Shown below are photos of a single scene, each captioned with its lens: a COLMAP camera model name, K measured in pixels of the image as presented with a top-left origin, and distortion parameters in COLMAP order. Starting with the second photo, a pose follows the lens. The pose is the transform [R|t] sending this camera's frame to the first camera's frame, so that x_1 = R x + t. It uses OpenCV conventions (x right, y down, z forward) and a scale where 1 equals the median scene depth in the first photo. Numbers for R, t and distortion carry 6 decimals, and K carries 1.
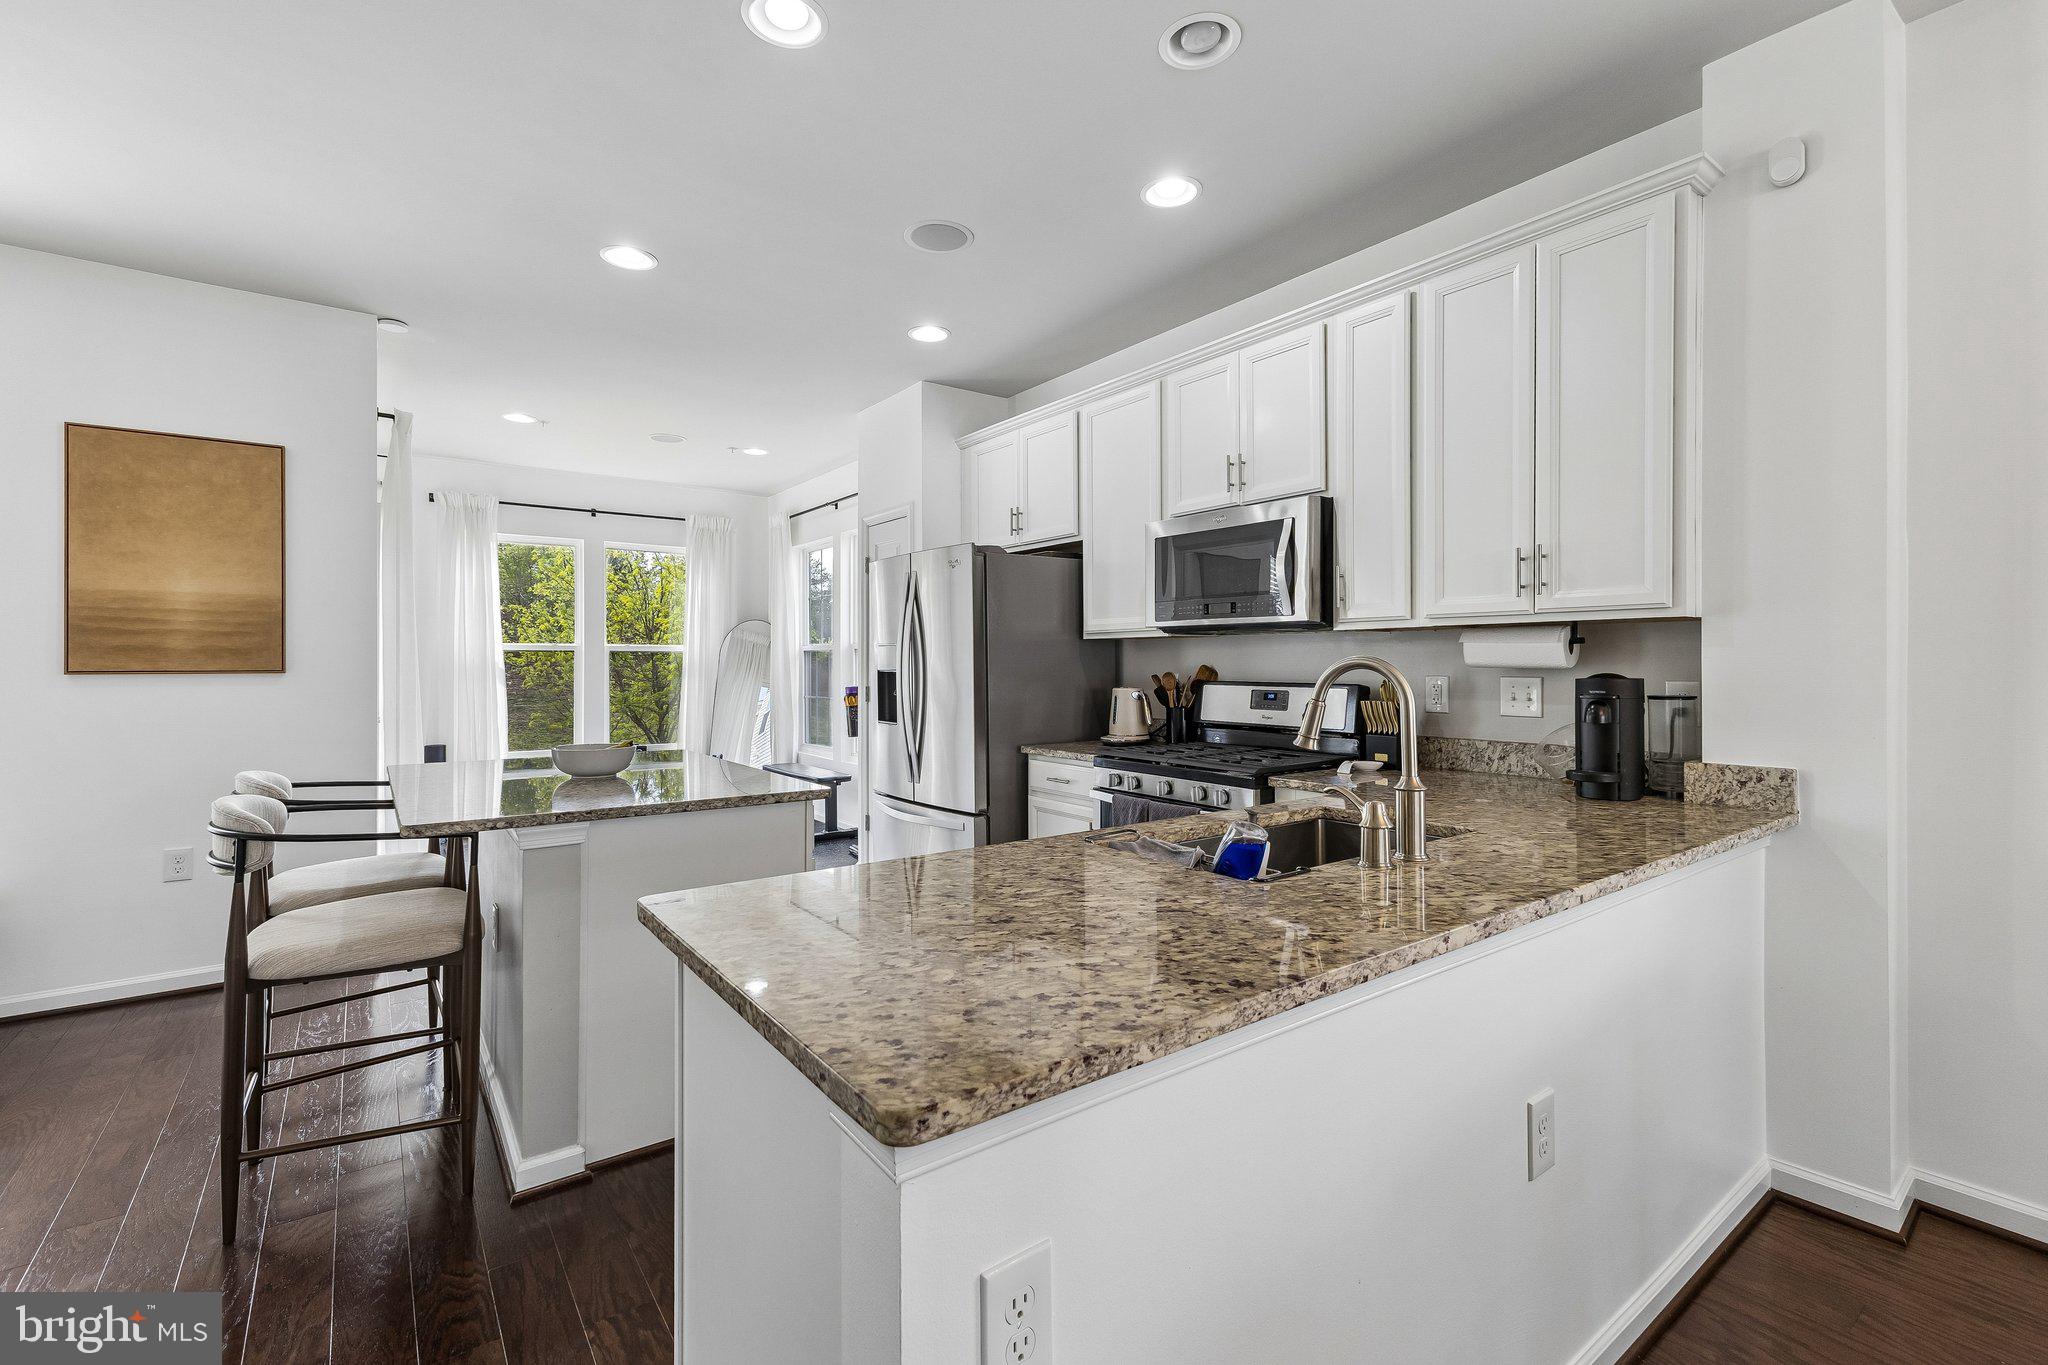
lens RADIAL K [[890.1, 0, 1028.7], [0, 890.1, 670.2], [0, 0, 1]] dist [0.000926, -0.001264]
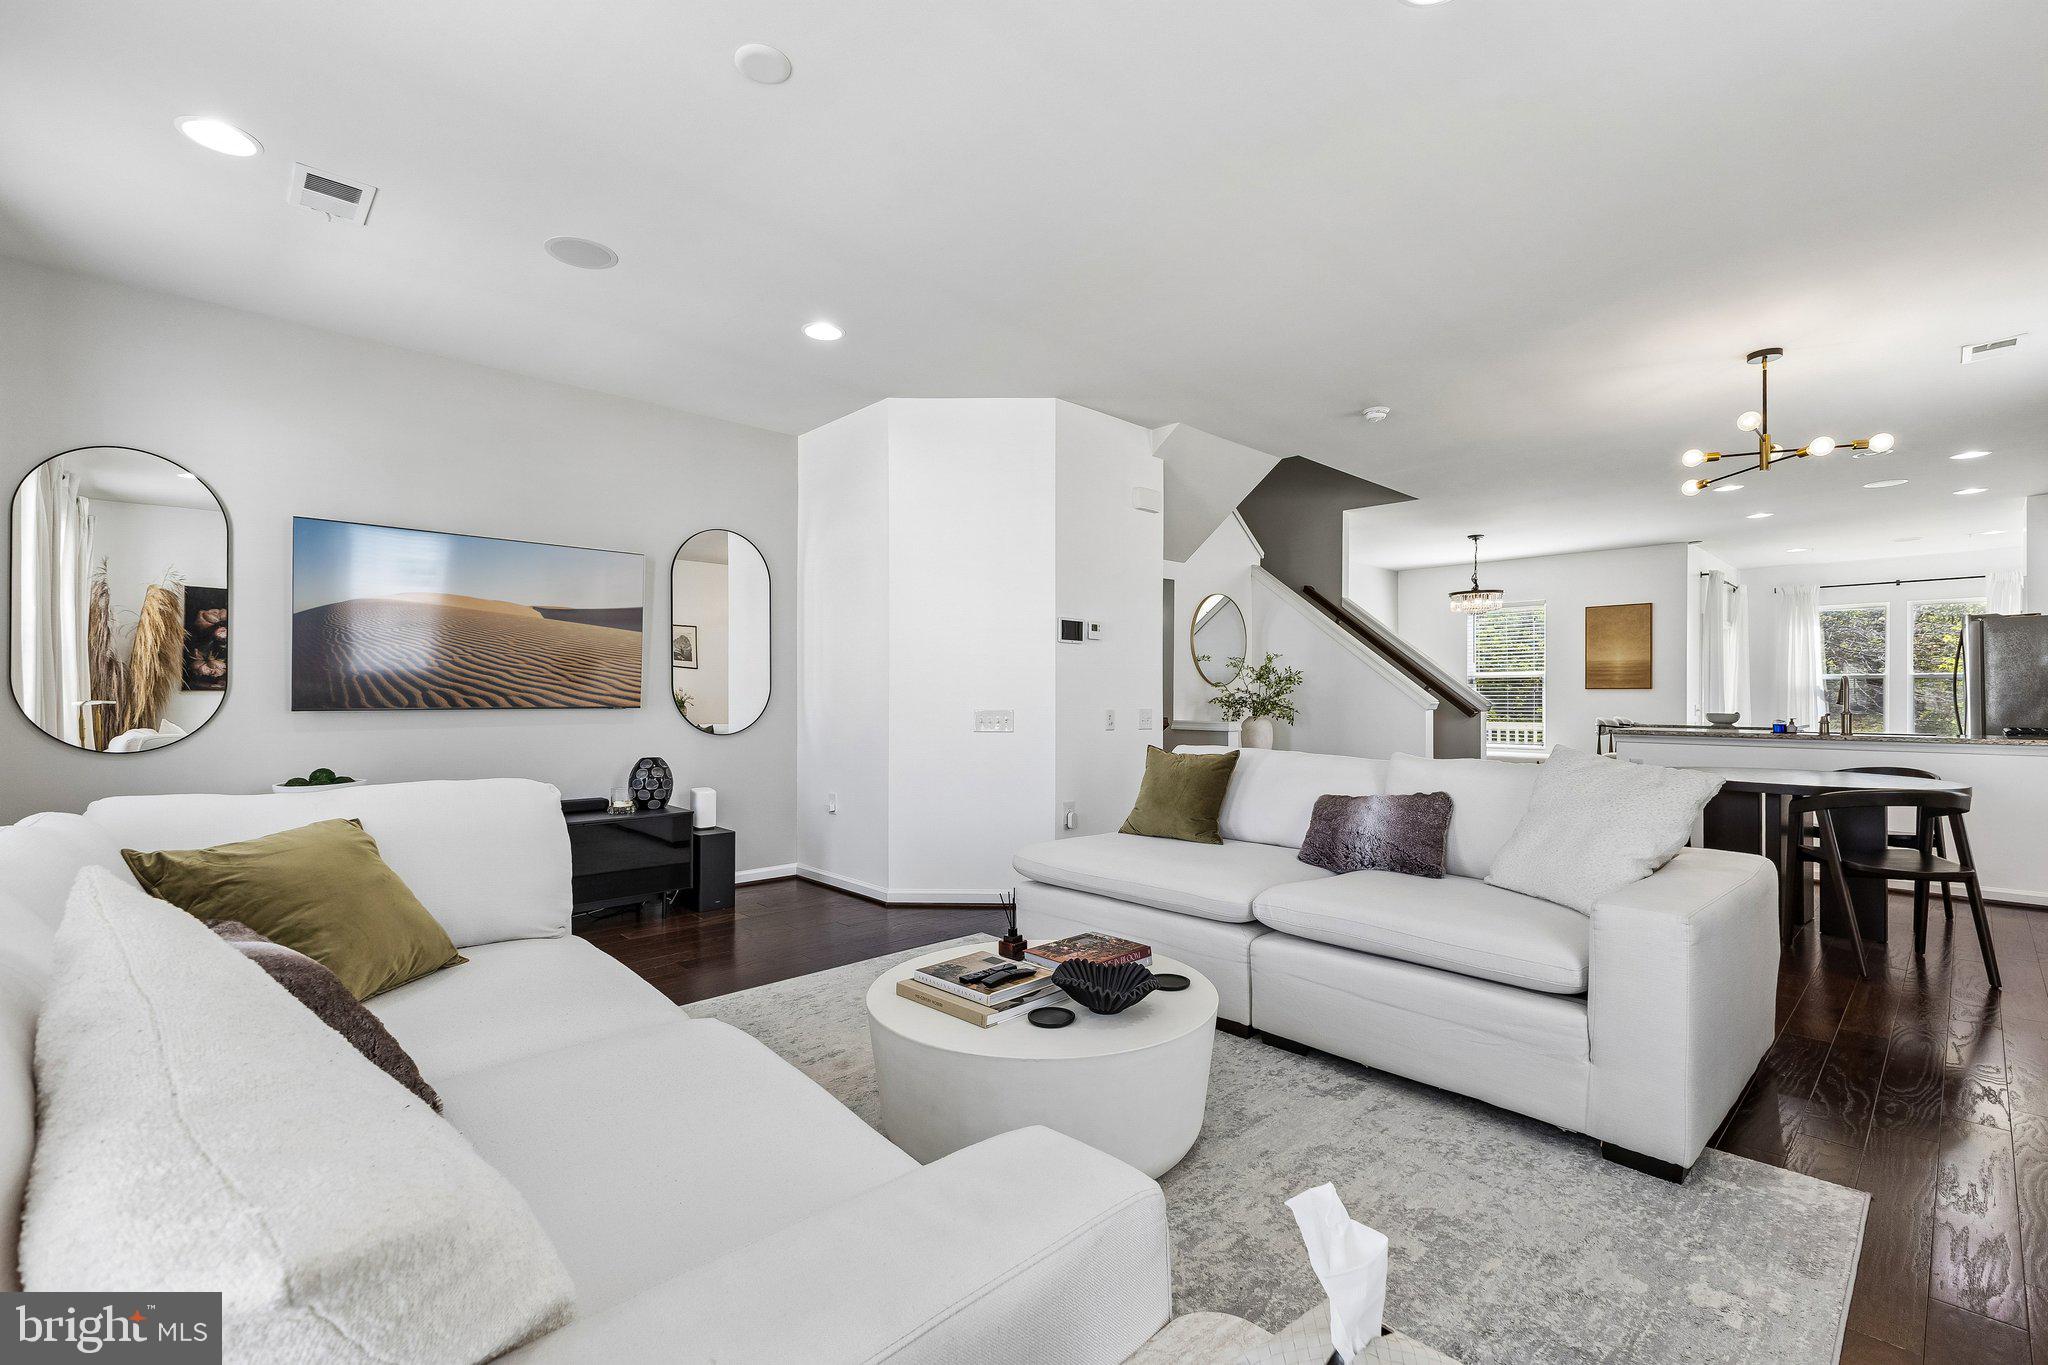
lens RADIAL K [[890.1, 0, 1012.6], [0, 890.1, 694.1], [0, 0, 1]] dist [0.000926, -0.001264]
pose [[0.099544, -0.003710, -0.995026, 0.894273], [-0.007721, 0.999960, -0.004501, 0.025000], [0.995003, 0.008131, 0.099511, -0.640535]]
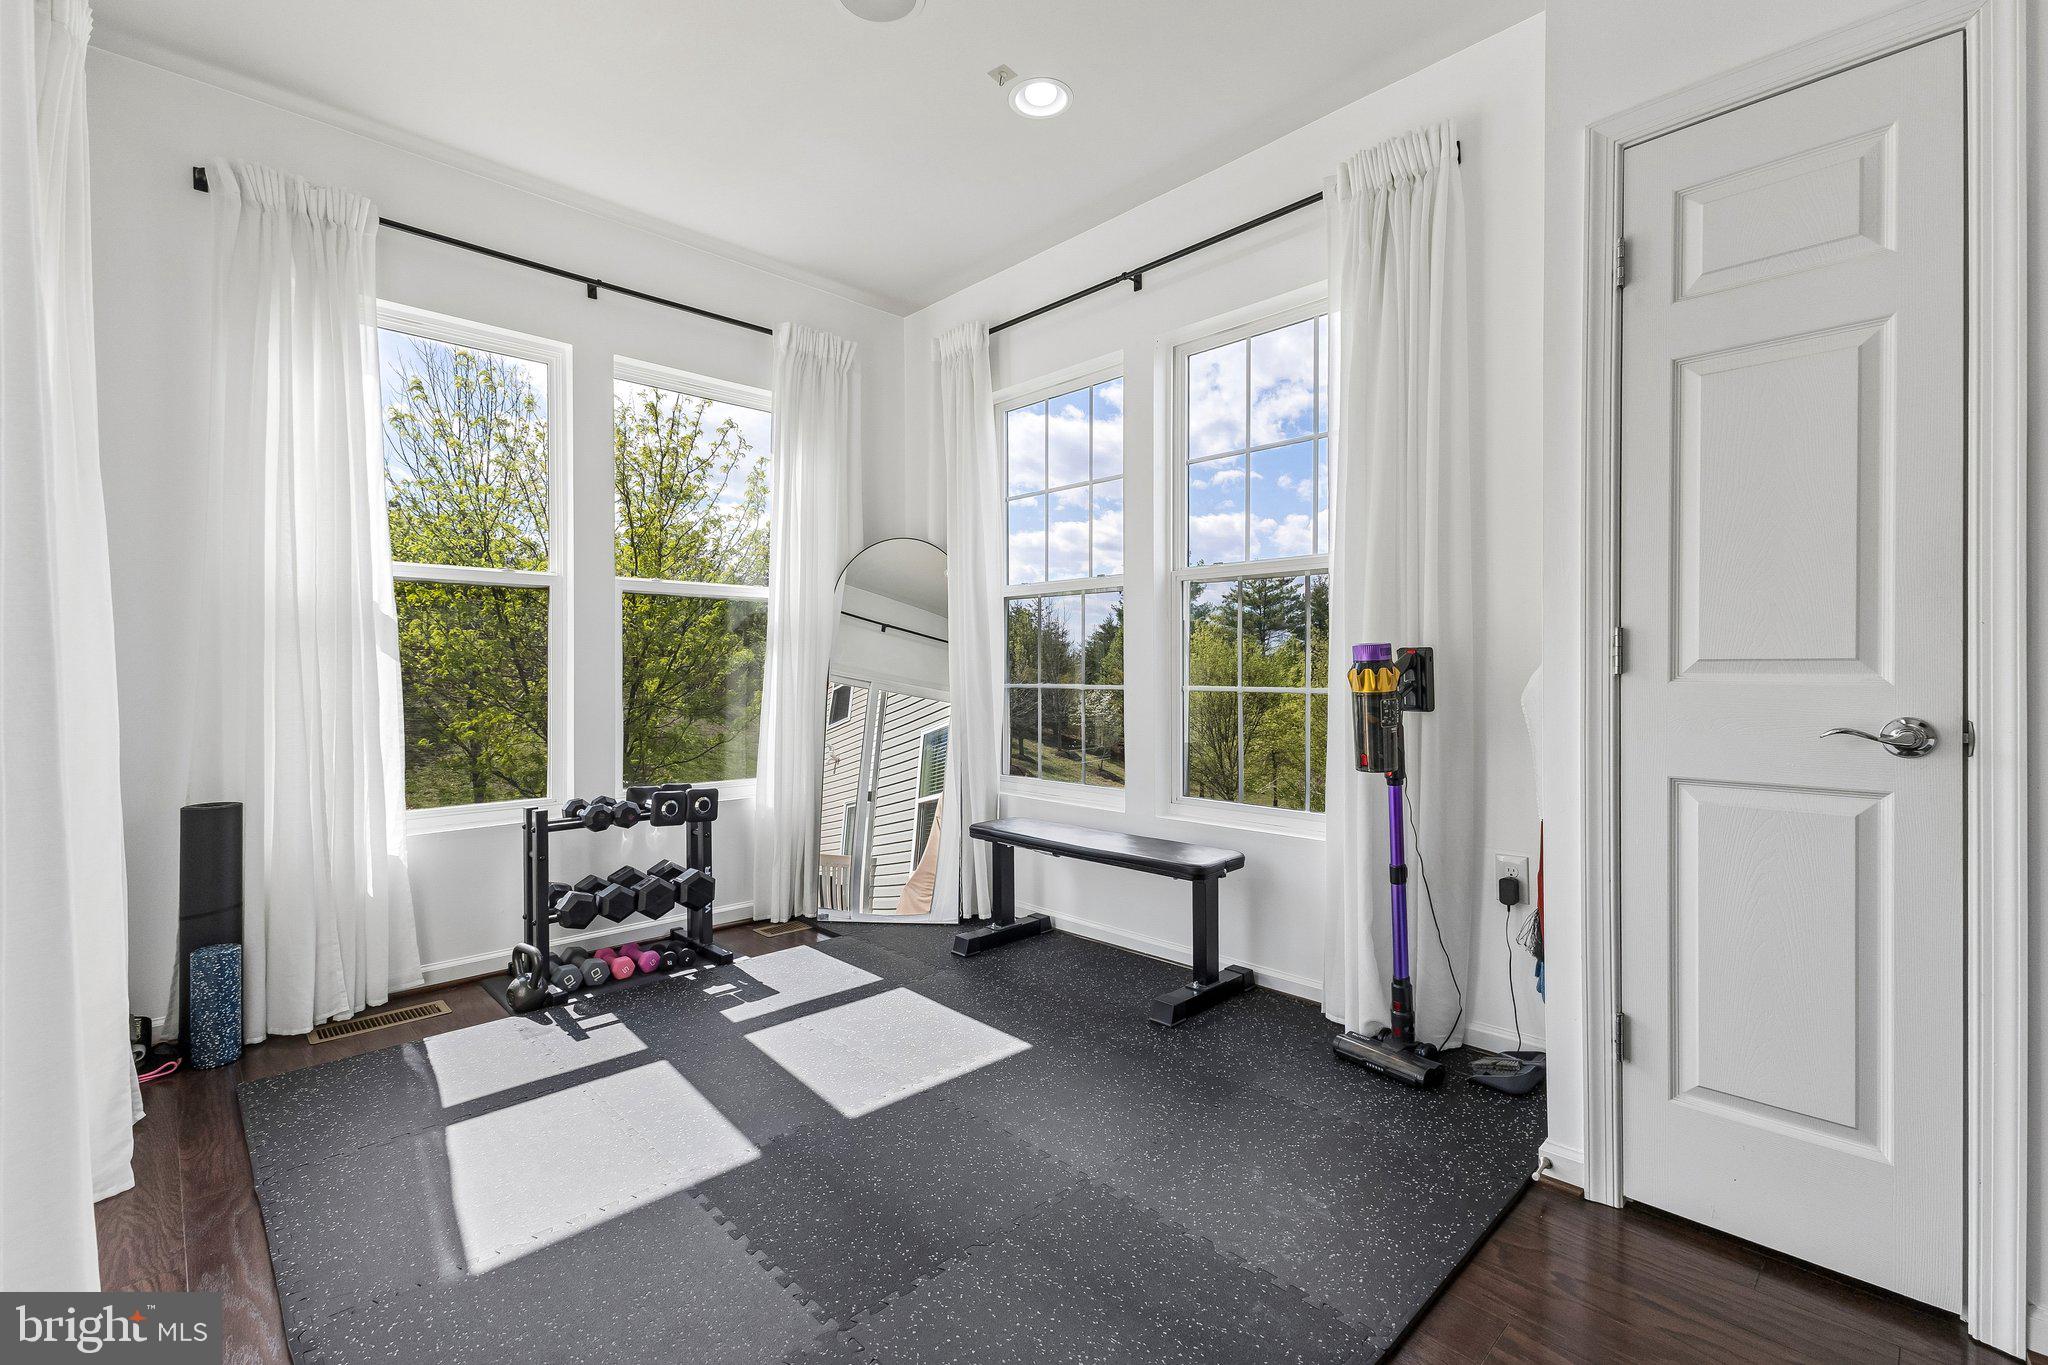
lens RADIAL K [[890.1, 0, 1023.8], [0, 890.1, 677.3], [0, 0, 1]] dist [0.000926, -0.001264]
pose [[0.993130, -0.004265, 0.116941, -0.351798], [0.002550, 0.999887, 0.014807, 0.021678], [-0.116991, -0.014407, 0.993028, 0.557292]]
